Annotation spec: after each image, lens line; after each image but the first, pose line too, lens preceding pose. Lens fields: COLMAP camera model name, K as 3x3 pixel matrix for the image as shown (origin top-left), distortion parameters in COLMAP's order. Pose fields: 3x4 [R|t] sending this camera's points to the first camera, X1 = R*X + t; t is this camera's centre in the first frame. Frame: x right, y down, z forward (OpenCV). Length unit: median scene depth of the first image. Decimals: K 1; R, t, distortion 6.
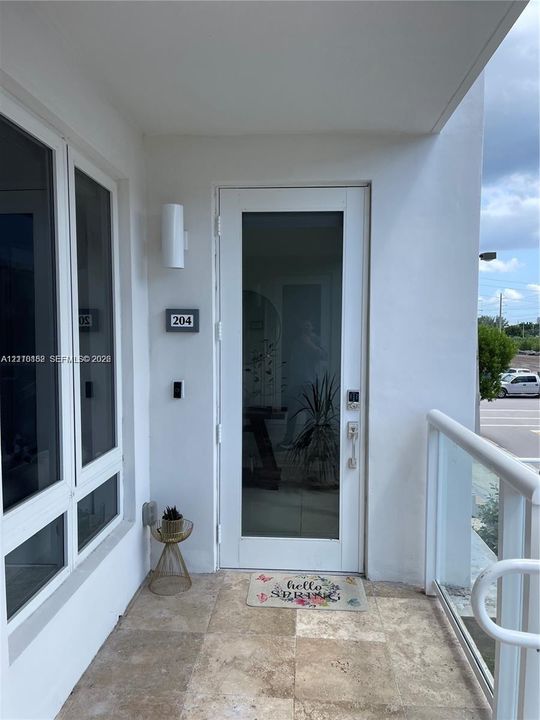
lens RADIAL K [[549.2, 0, 270.8], [0, 549.2, 371.2], [0, 0, 1]] dist [0.038364, -0.000501]
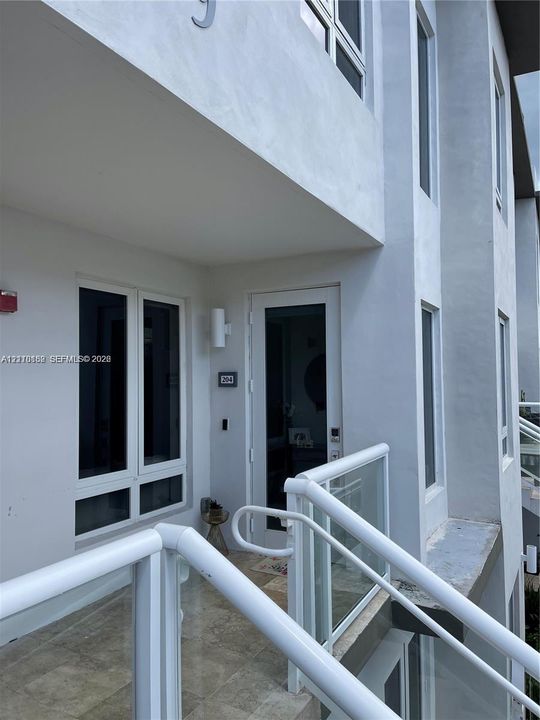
lens RADIAL K [[545.9, 0, 270.0], [0, 545.9, 360.0], [0, 0, 1]] dist [0.007257, -0.010626]
pose [[0.906607, -0.026658, -0.421132, 0.604152], [-0.018291, 0.994582, -0.102335, 0.008537], [0.421579, 0.100481, 0.901208, -0.344784]]
